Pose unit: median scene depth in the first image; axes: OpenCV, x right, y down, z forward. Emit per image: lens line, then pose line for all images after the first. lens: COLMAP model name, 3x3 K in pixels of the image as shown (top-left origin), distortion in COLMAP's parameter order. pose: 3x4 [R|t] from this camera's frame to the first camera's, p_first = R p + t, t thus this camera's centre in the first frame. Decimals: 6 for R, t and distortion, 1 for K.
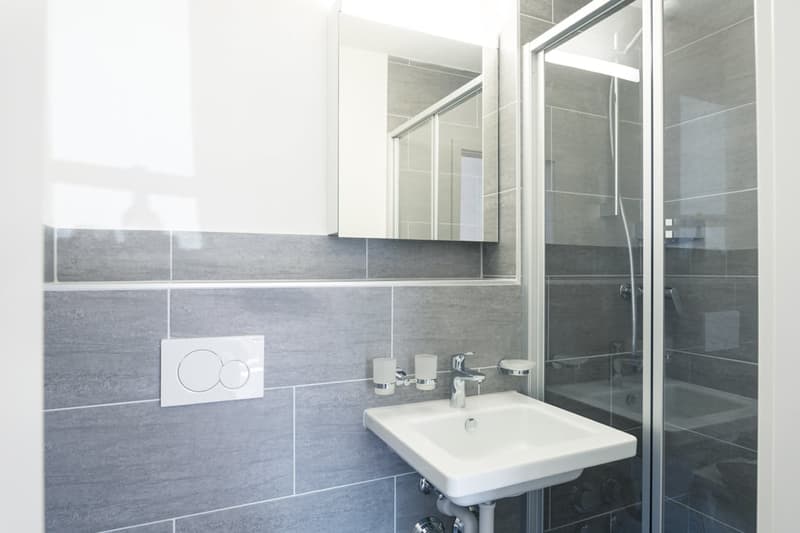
lens RADIAL K [[467.9, 0, 396.7], [0, 467.9, 267.7], [0, 0, 1]] dist [-0.001928, -0.001295]
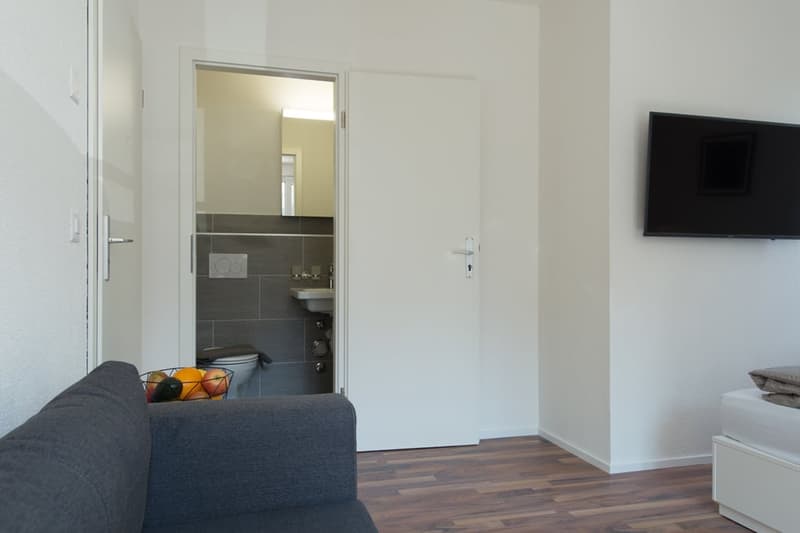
lens RADIAL K [[592.6, 0, 398.9], [0, 592.6, 265.5], [0, 0, 1]] dist [0.040910, -0.031397]
pose [[0.984044, -0.009591, -0.177667, 1.003722], [0.007657, 0.999904, -0.011568, 0.228365], [0.177761, 0.010023, 0.984023, -1.850470]]
